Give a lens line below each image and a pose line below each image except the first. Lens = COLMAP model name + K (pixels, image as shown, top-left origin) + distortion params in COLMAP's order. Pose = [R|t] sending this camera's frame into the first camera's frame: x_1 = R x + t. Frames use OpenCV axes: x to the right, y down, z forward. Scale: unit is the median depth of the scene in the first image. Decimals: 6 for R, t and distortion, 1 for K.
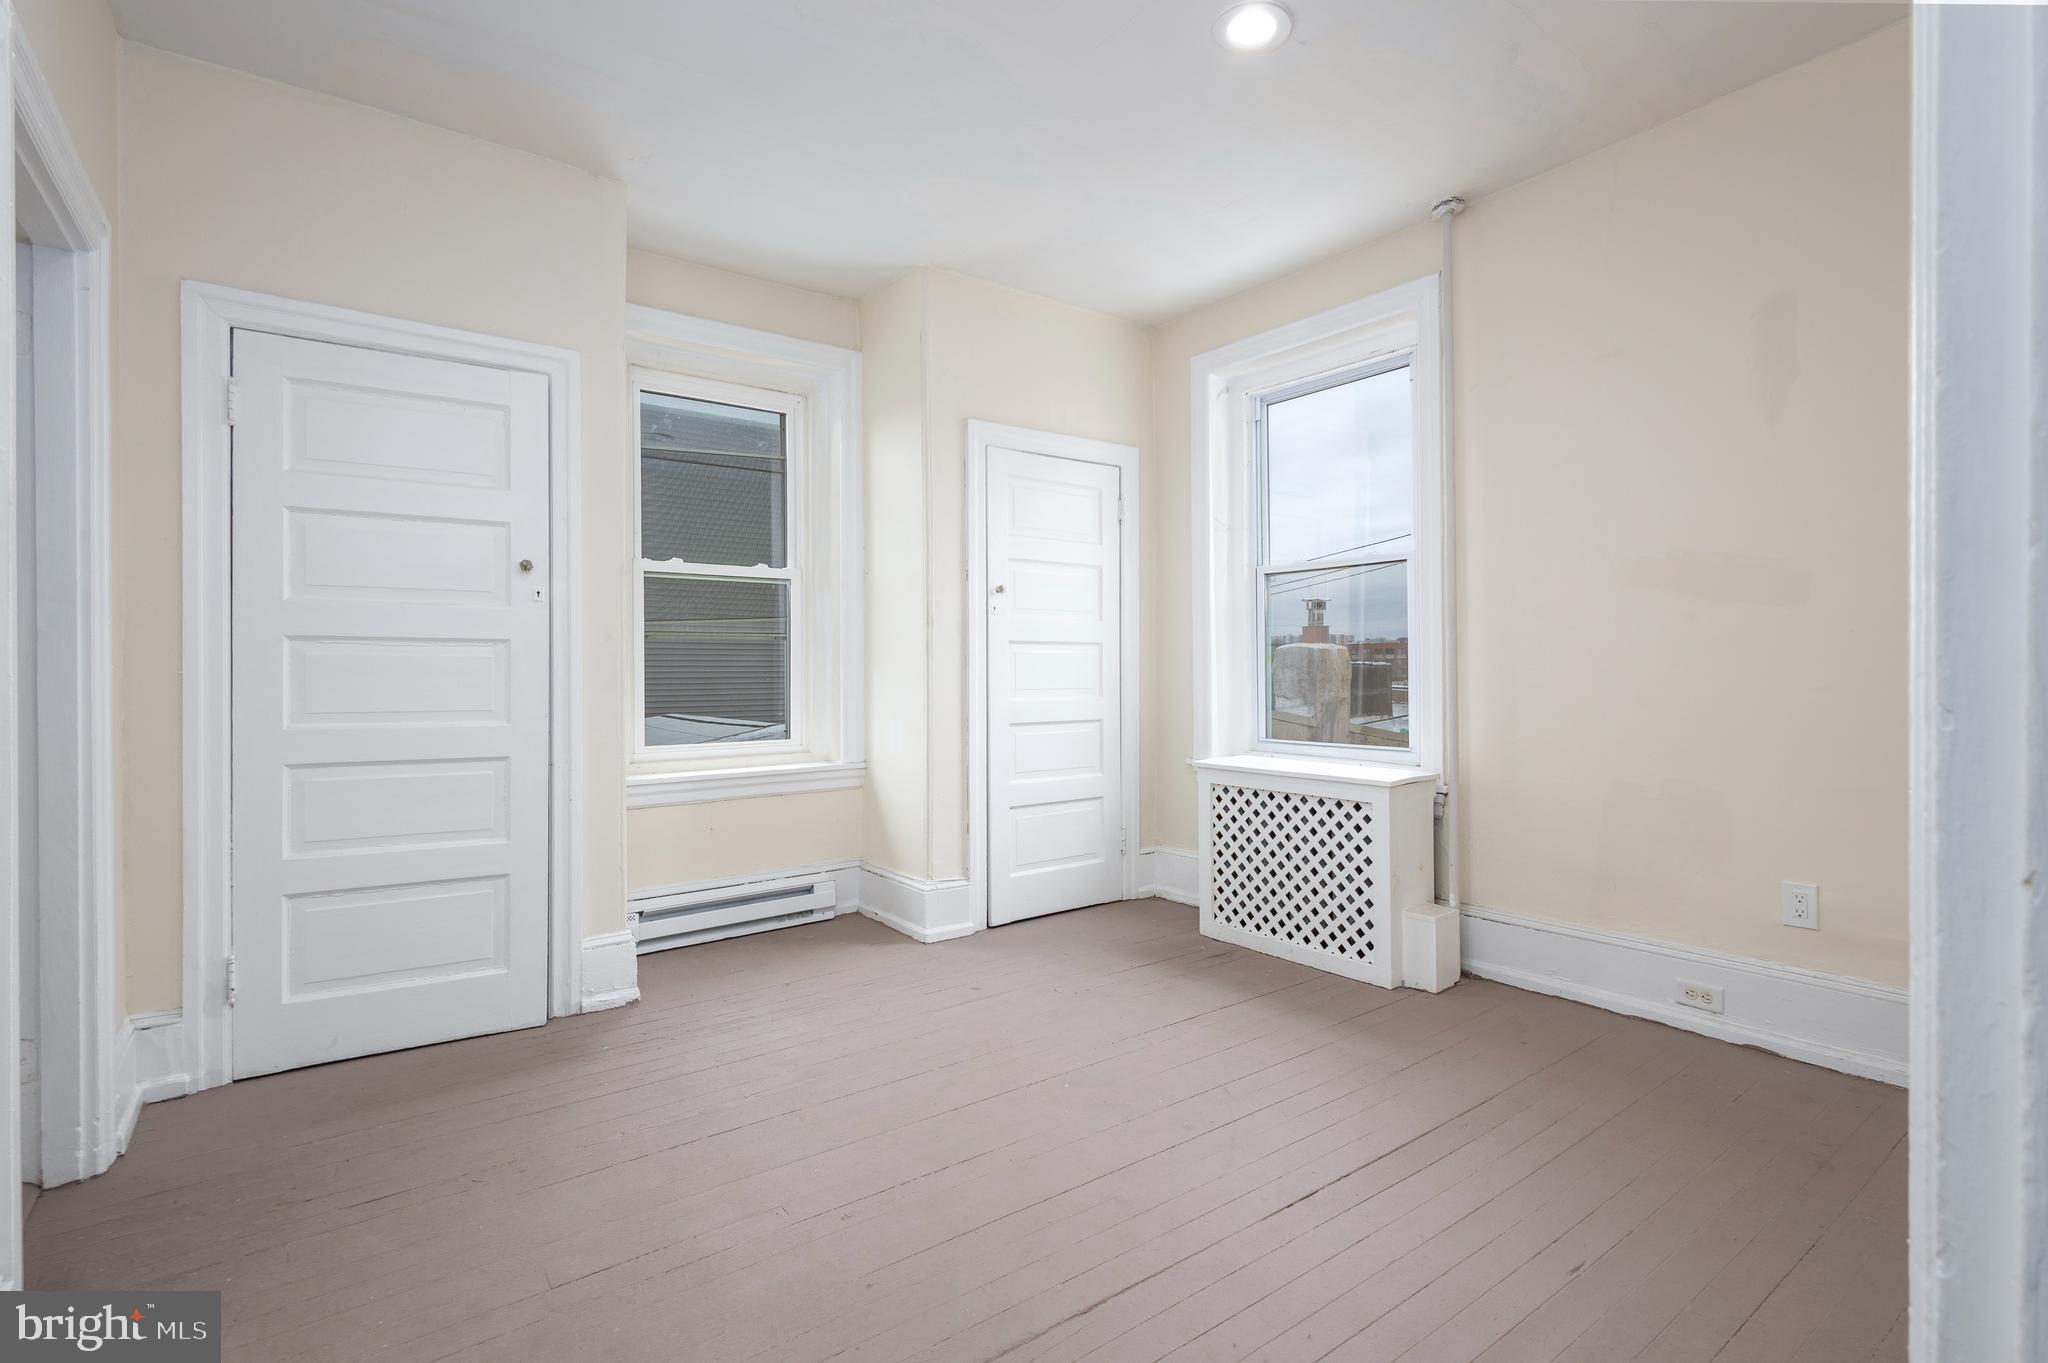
lens RADIAL K [[943.3, 0, 1024.7], [0, 943.3, 670.4], [0, 0, 1]] dist [0.009260, -0.000199]
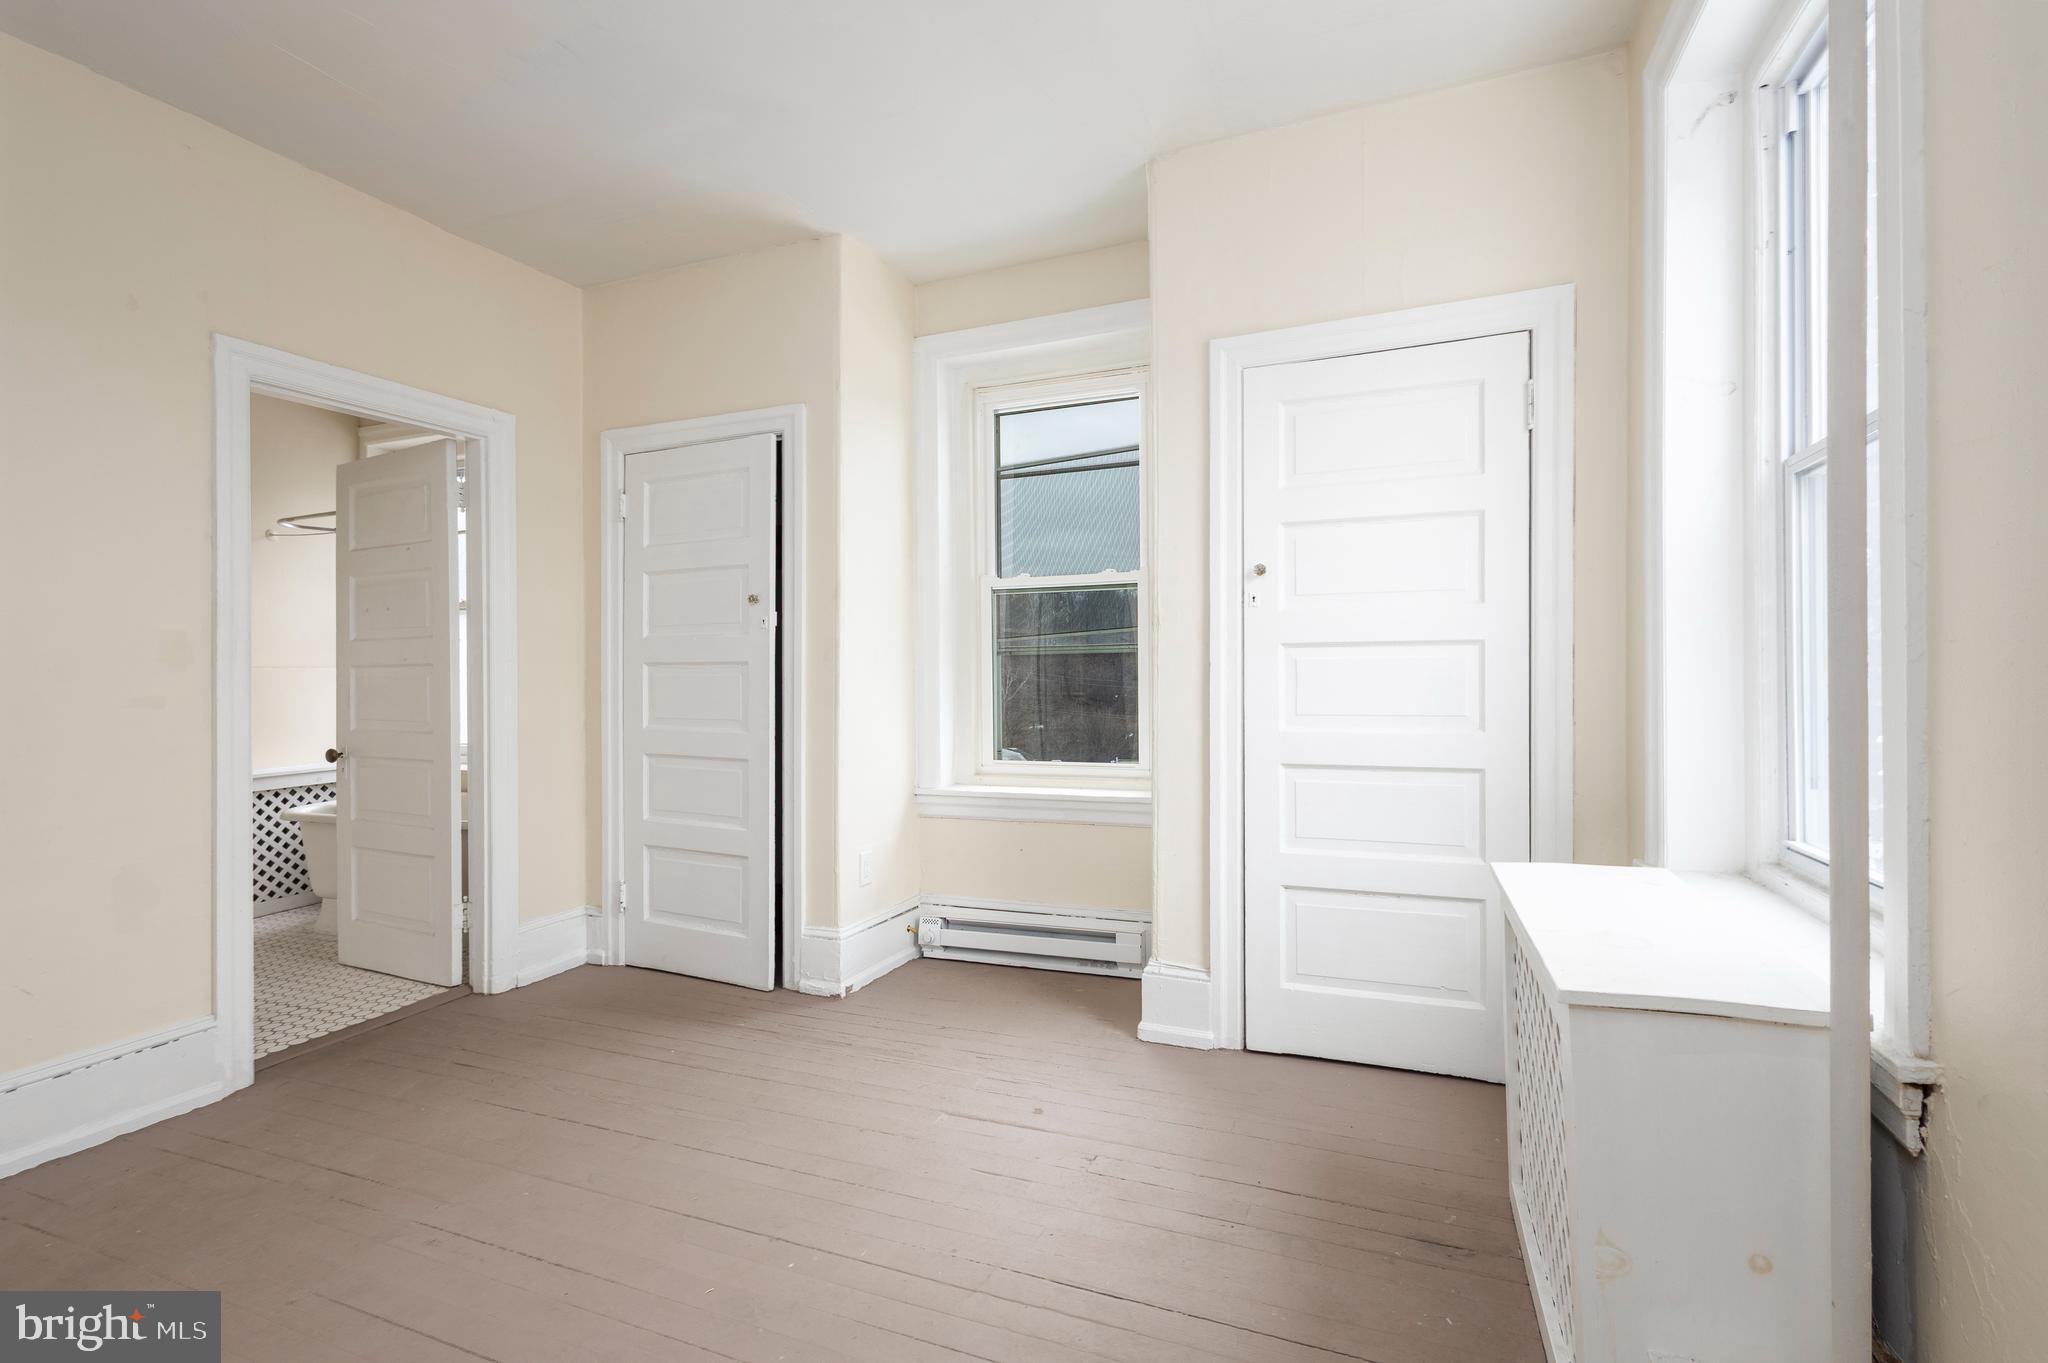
lens RADIAL K [[943.3, 0, 1022.6], [0, 943.3, 679.7], [0, 0, 1]] dist [0.009260, -0.000199]
pose [[0.523399, -0.001250, -0.852087, 0.487756], [0.005485, 0.999983, 0.001902, -0.007318], [0.852070, -0.005669, 0.523397, 0.497656]]
